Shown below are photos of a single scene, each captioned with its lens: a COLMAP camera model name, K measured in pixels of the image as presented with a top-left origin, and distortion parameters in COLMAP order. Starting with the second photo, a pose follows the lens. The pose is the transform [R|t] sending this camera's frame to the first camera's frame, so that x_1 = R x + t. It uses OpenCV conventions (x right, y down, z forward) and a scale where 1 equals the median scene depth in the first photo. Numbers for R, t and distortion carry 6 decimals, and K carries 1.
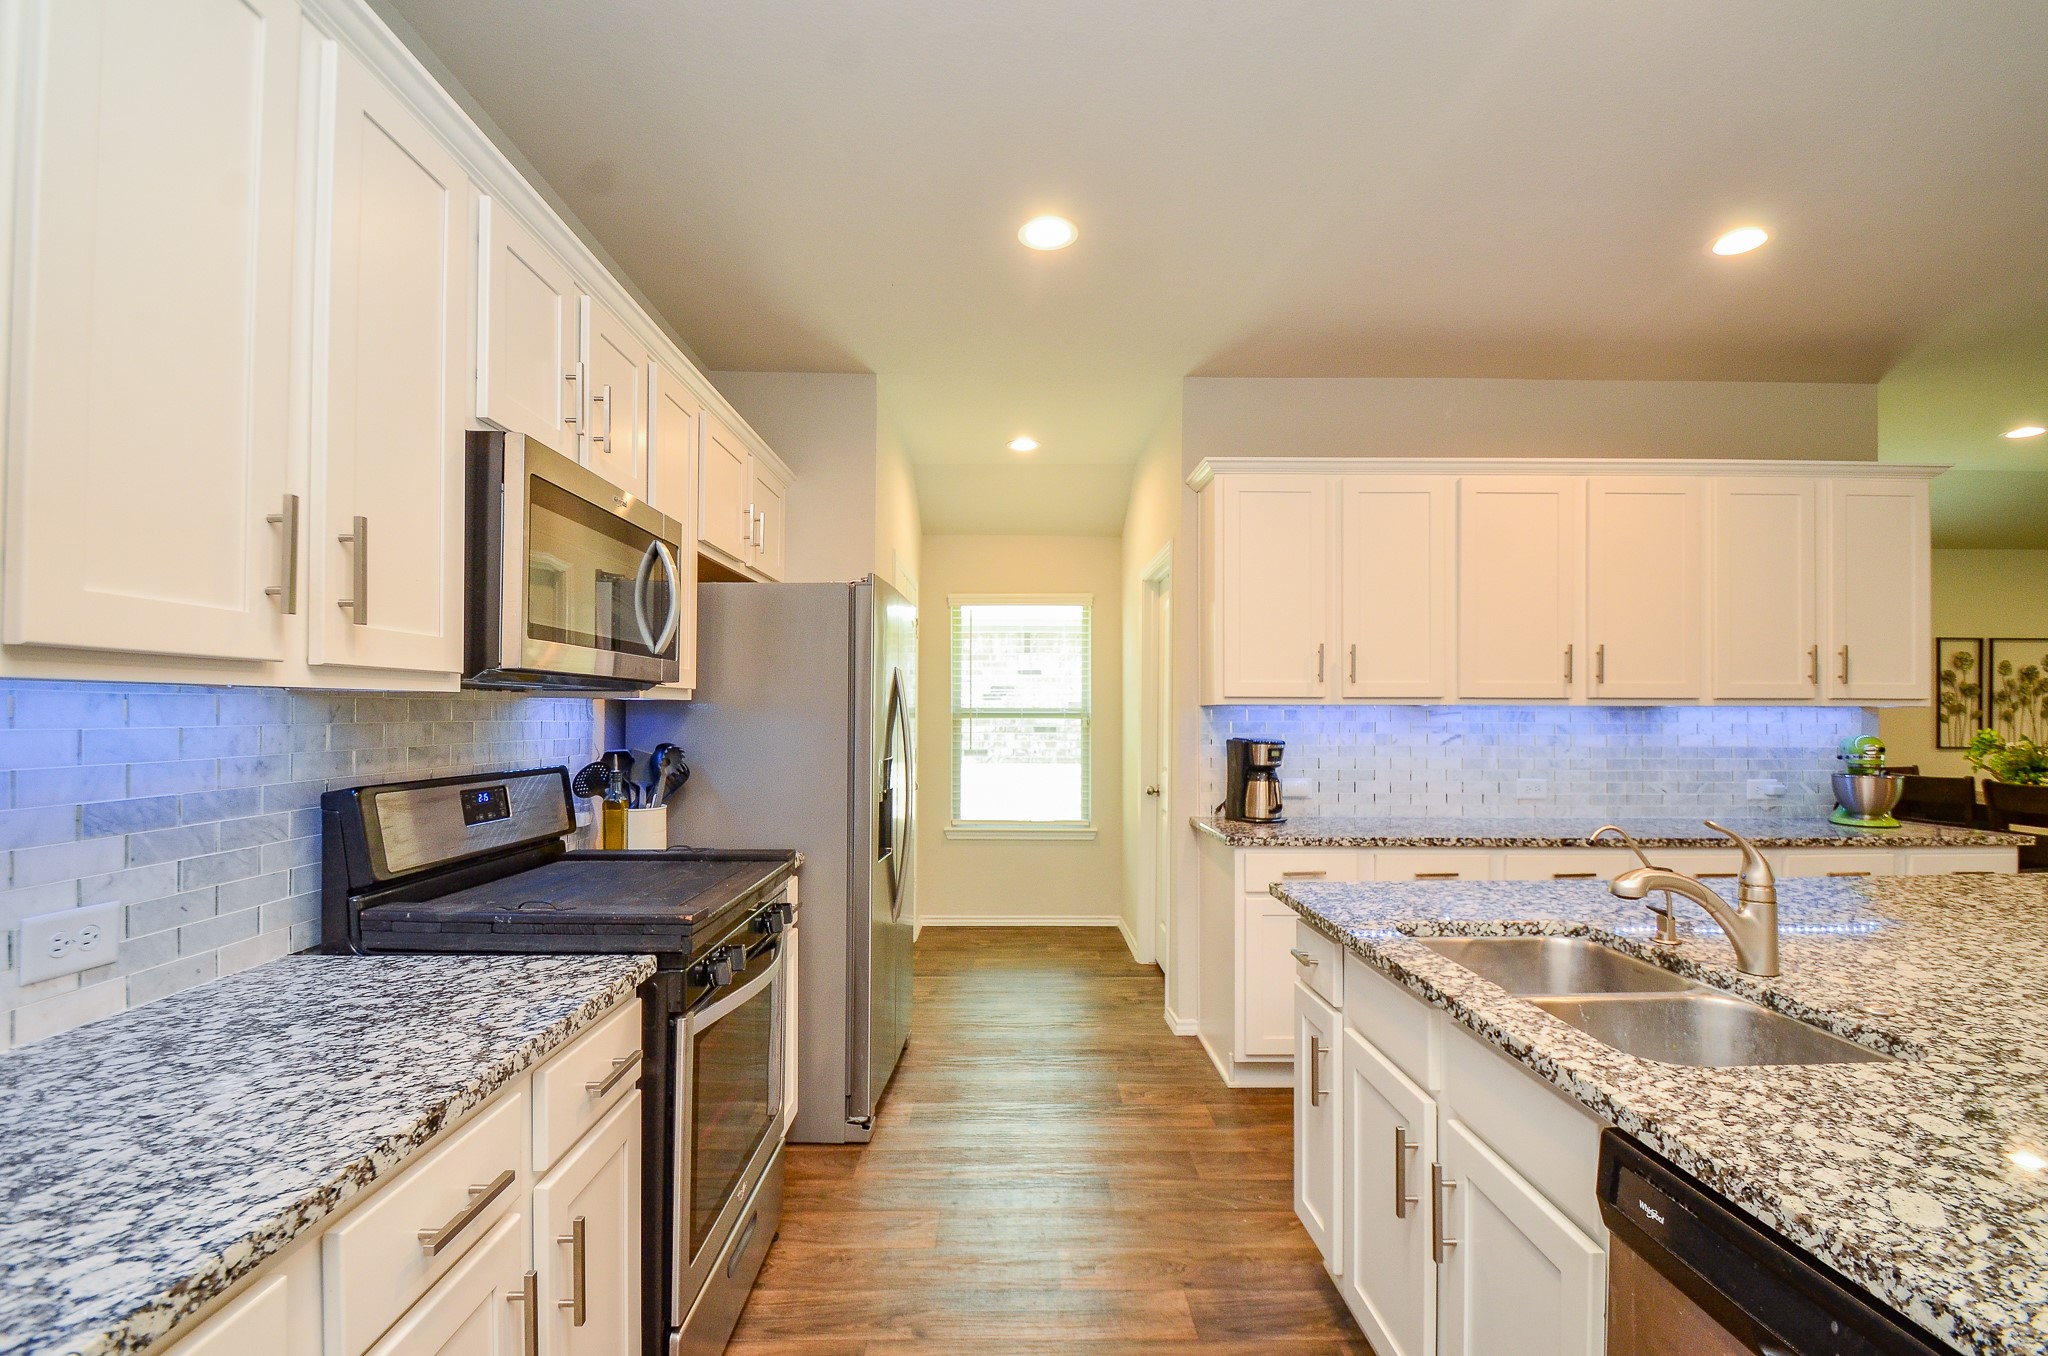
lens RADIAL K [[898.2, 0, 1020.7], [0, 898.2, 709.4], [0, 0, 1]] dist [0.009416, -0.014302]
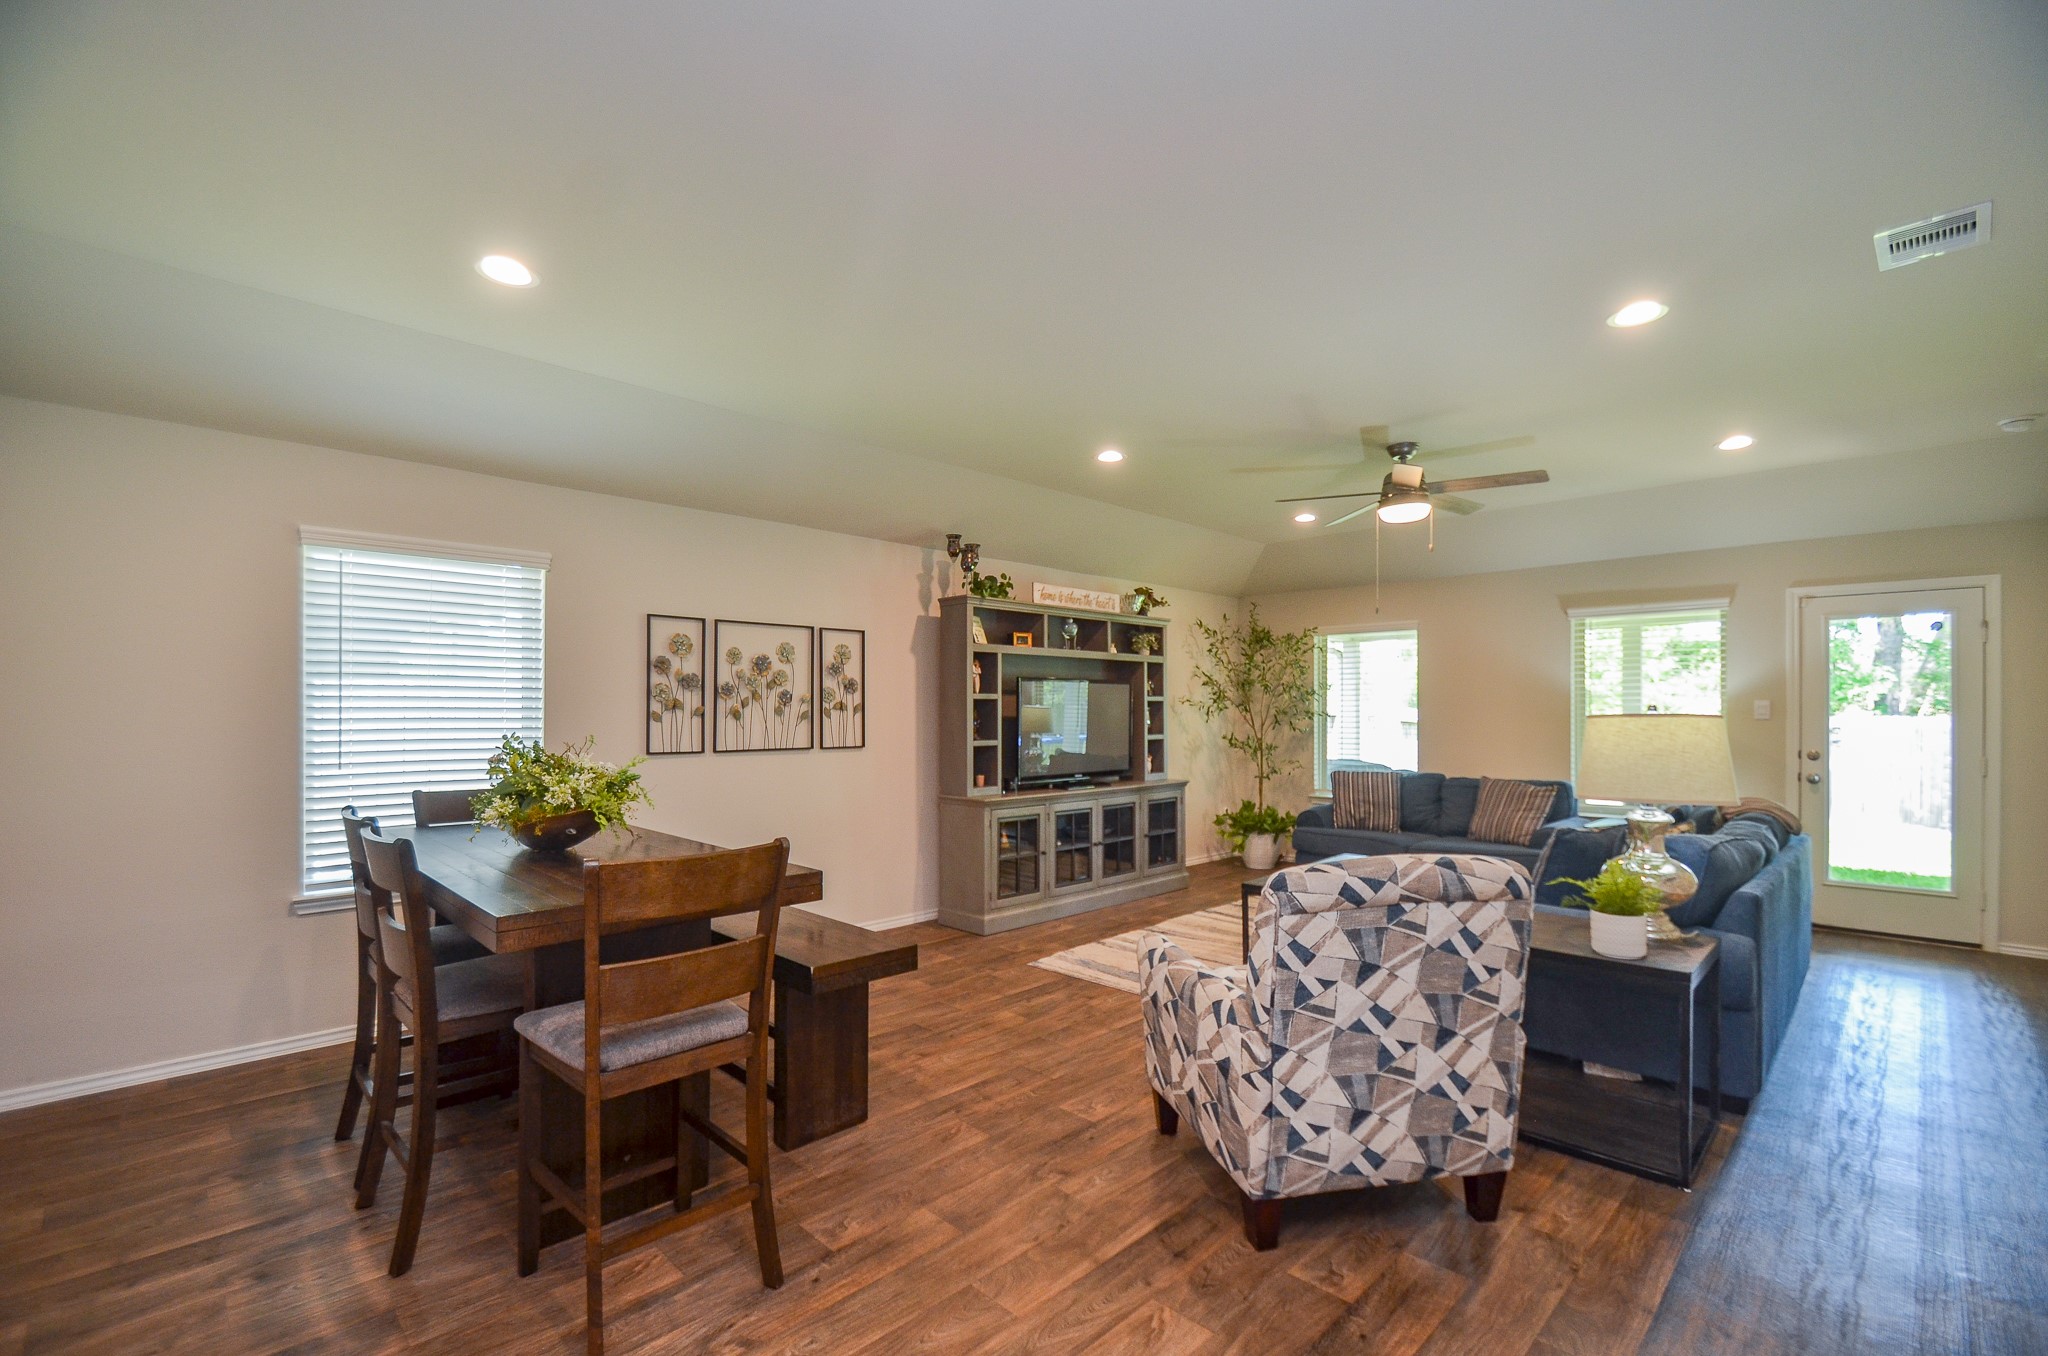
lens RADIAL K [[890.7, 0, 1012.5], [0, 890.7, 709.6], [0, 0, 1]] dist [0.003919, -0.013225]
pose [[0.722505, -0.000837, 0.691365, 1.143587], [0.000621, 1.000000, 0.000561, 0.006335], [-0.691365, 0.000024, 0.722505, 0.335058]]
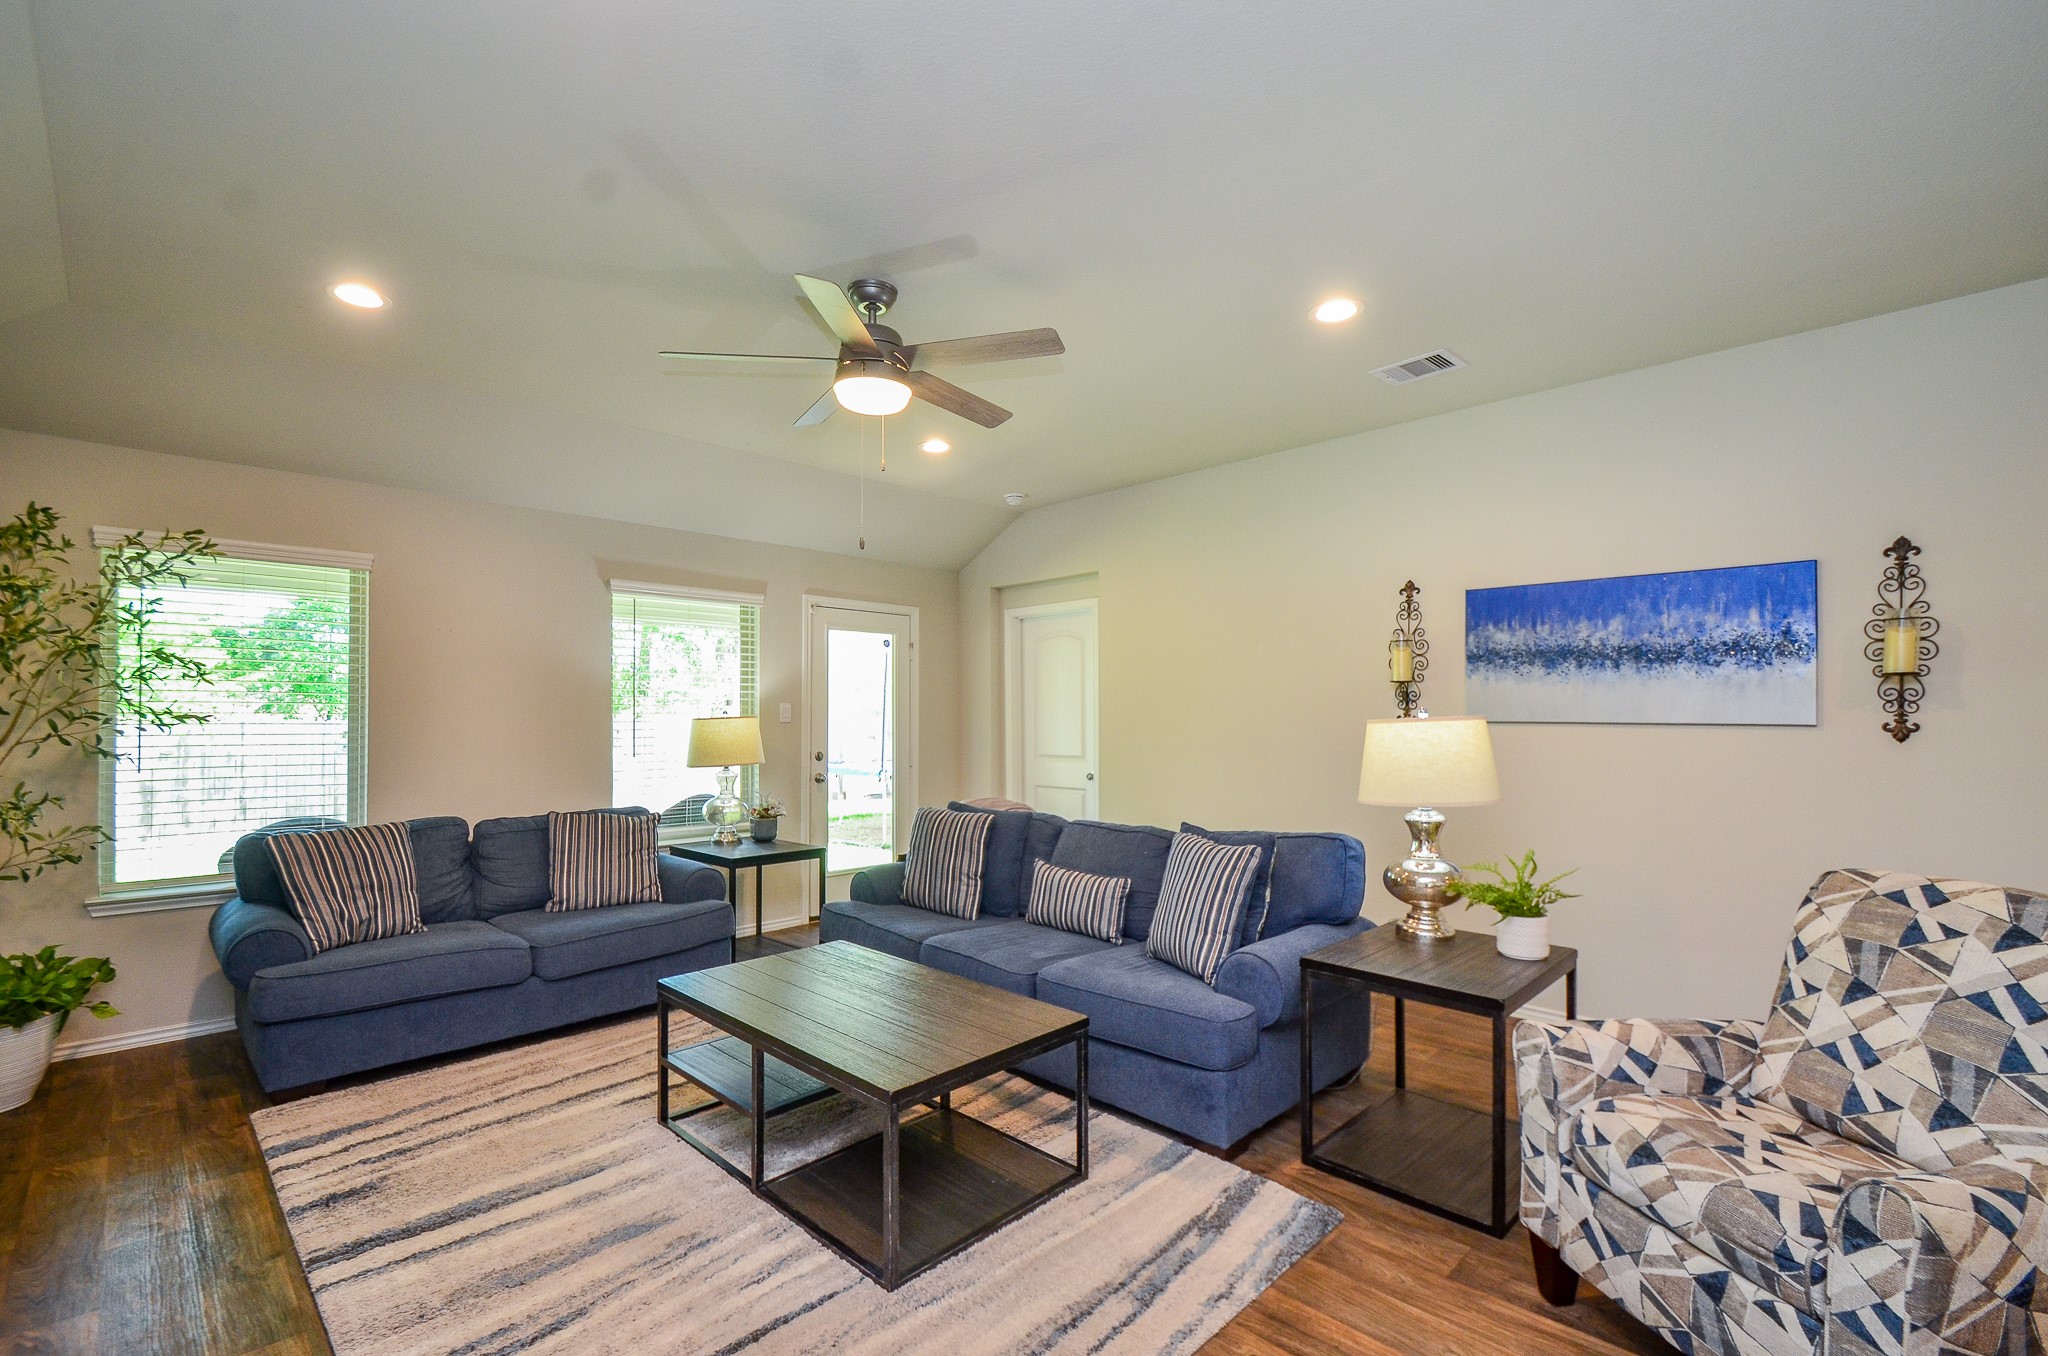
lens RADIAL K [[890.7, 0, 1012.5], [0, 890.7, 709.6], [0, 0, 1]] dist [0.003919, -0.013225]
pose [[-0.691789, 0.000681, 0.722099, 1.776974], [-0.004347, 0.999978, -0.005108, 0.008951], [-0.722086, -0.006672, -0.691771, 1.341775]]
